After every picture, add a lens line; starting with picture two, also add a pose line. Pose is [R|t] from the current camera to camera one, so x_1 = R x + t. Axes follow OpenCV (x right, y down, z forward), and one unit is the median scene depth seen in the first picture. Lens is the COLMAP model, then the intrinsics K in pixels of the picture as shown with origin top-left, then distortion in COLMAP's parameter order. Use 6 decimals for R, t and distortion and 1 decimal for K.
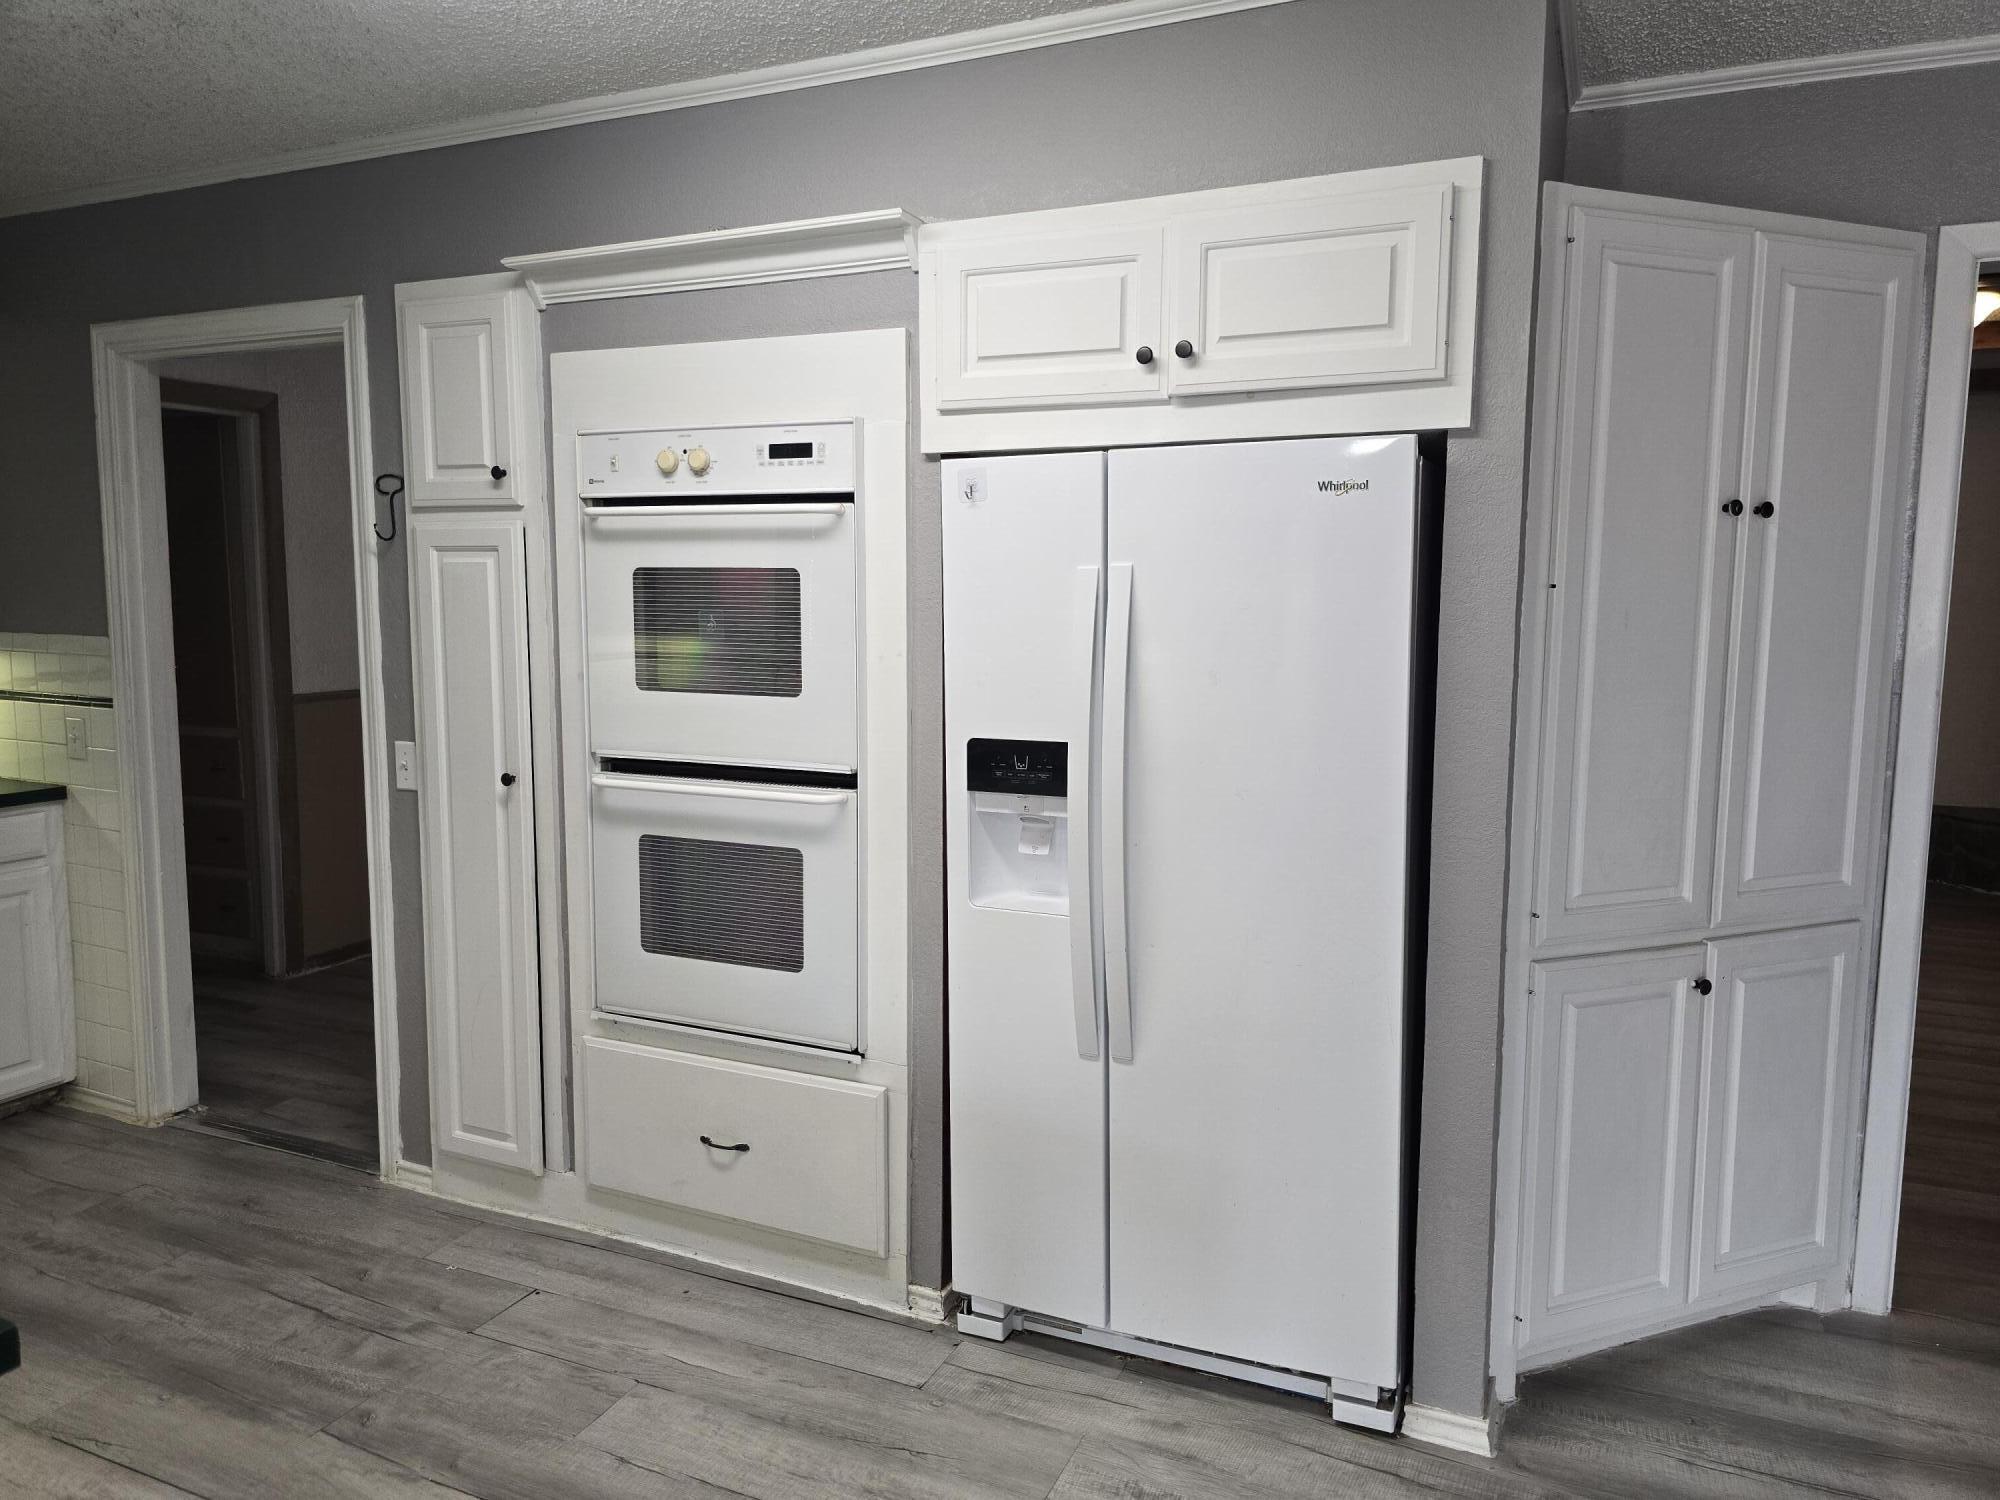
lens RADIAL K [[1349.4, 0, 999.0], [0, 1349.4, 739.7], [0, 0, 1]] dist [0.046034, -0.018555]
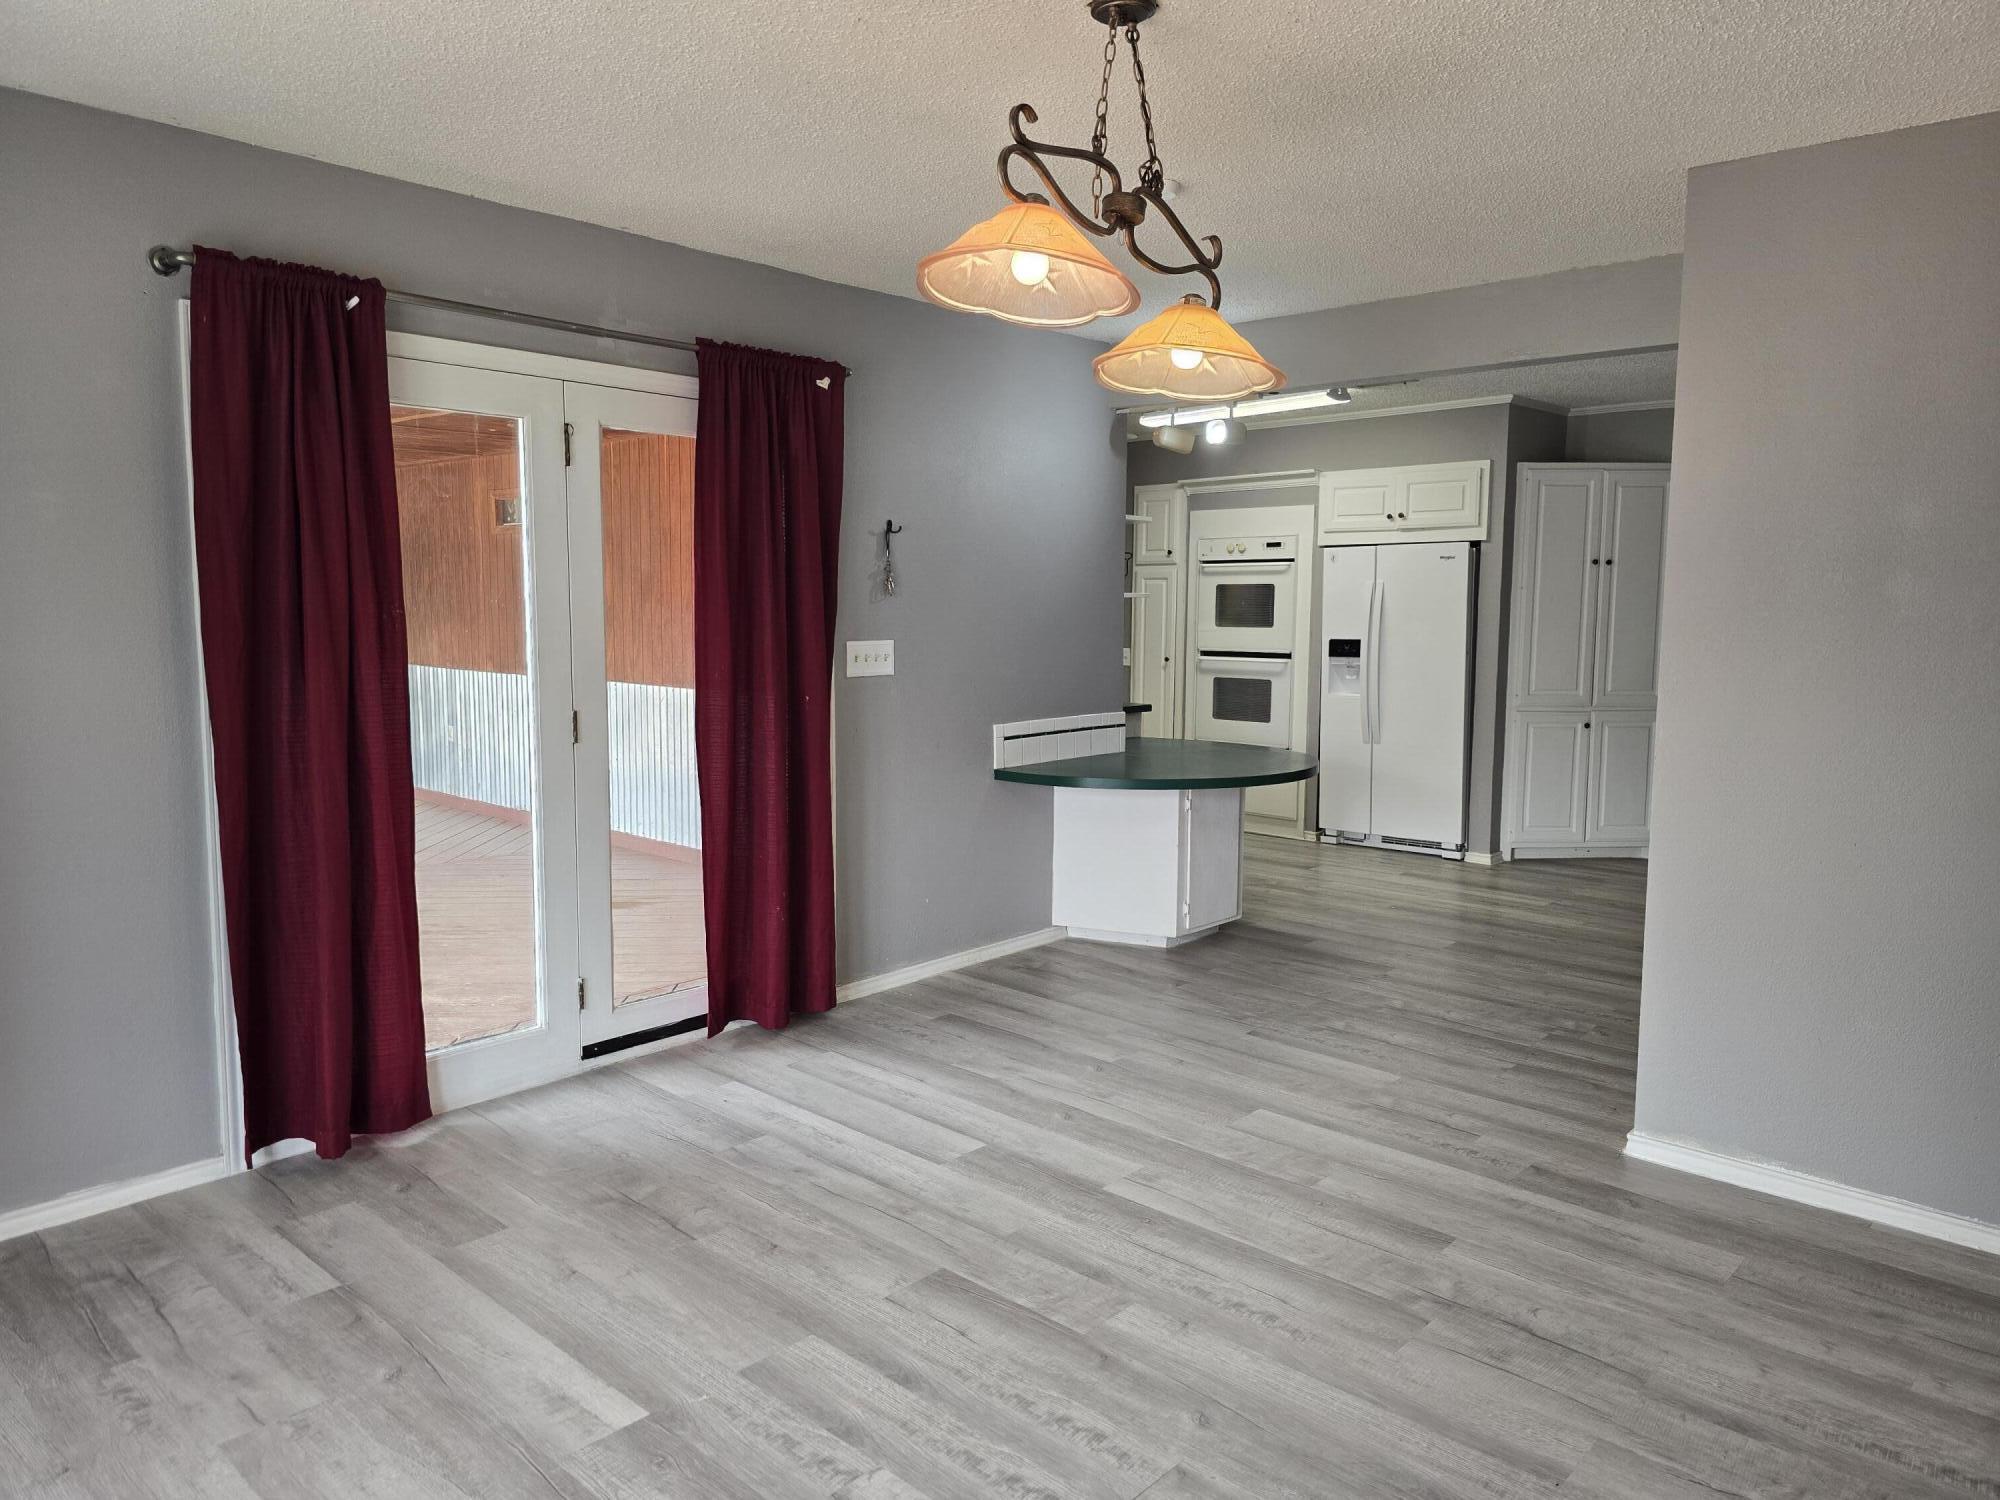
lens RADIAL K [[1349.4, 0, 992.4], [0, 1349.4, 749.4], [0, 0, 1]] dist [0.046034, -0.018555]
pose [[0.946845, 0.033775, -0.319911, 0.228969], [-0.035497, 0.999370, 0.000450, 0.258043], [0.319725, 0.010930, 0.947447, -2.018617]]
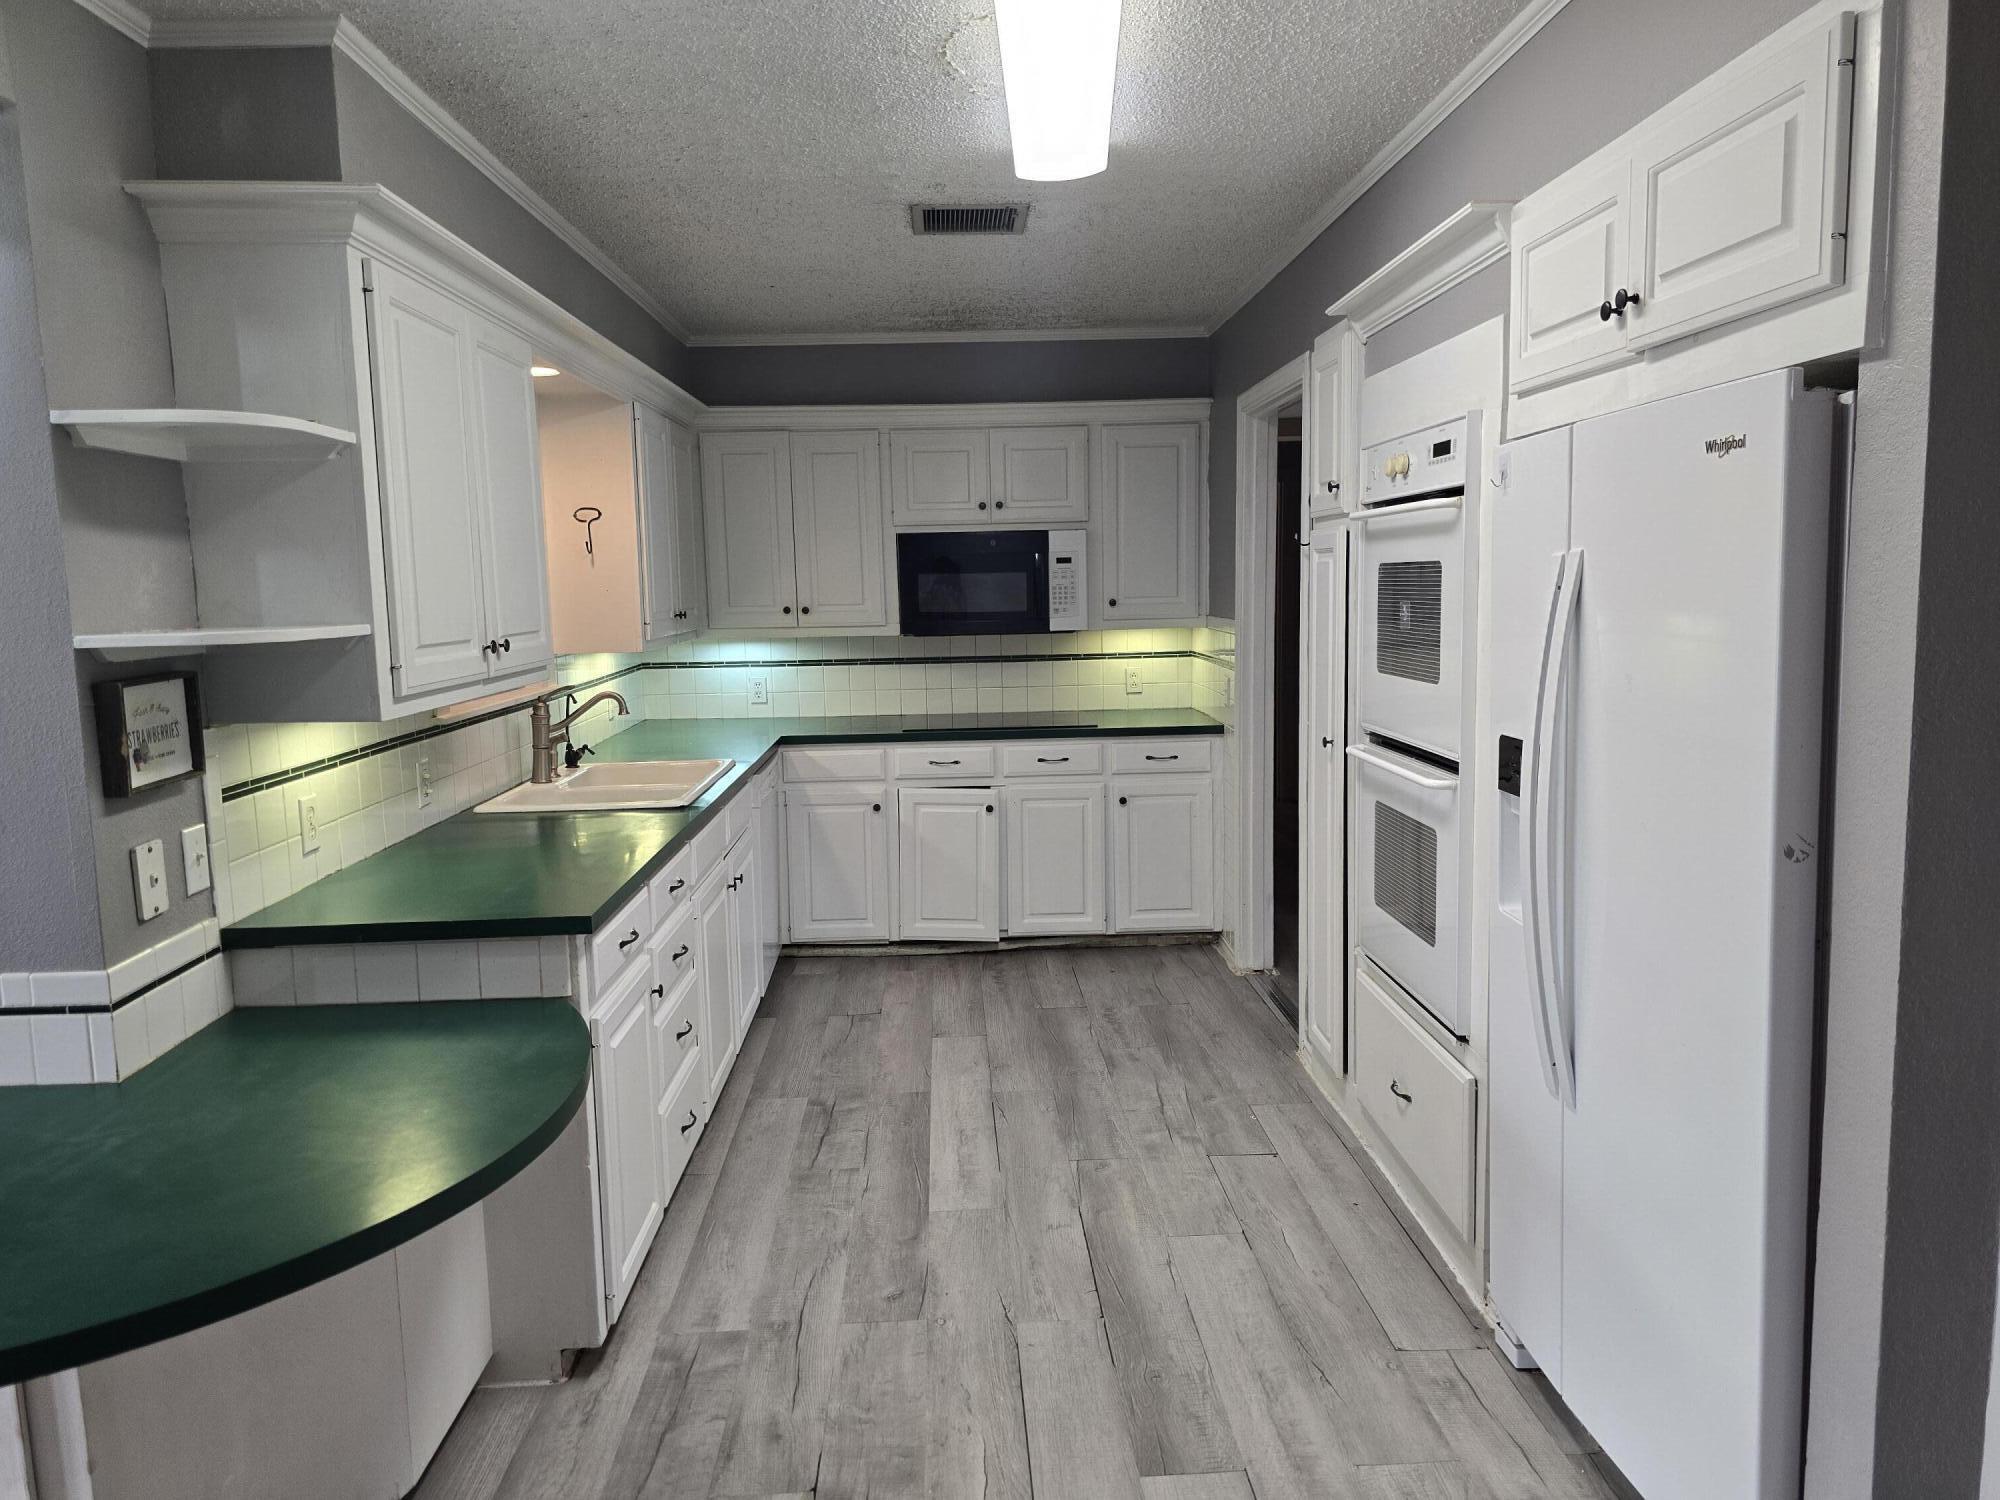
lens RADIAL K [[1349.4, 0, 995.5], [0, 1349.4, 743.0], [0, 0, 1]] dist [0.046034, -0.018555]
pose [[0.444708, 0.092562, -0.890880, 0.649966], [-0.074636, 0.995016, 0.066125, -0.029861], [0.892560, 0.037086, 0.449400, 0.225305]]
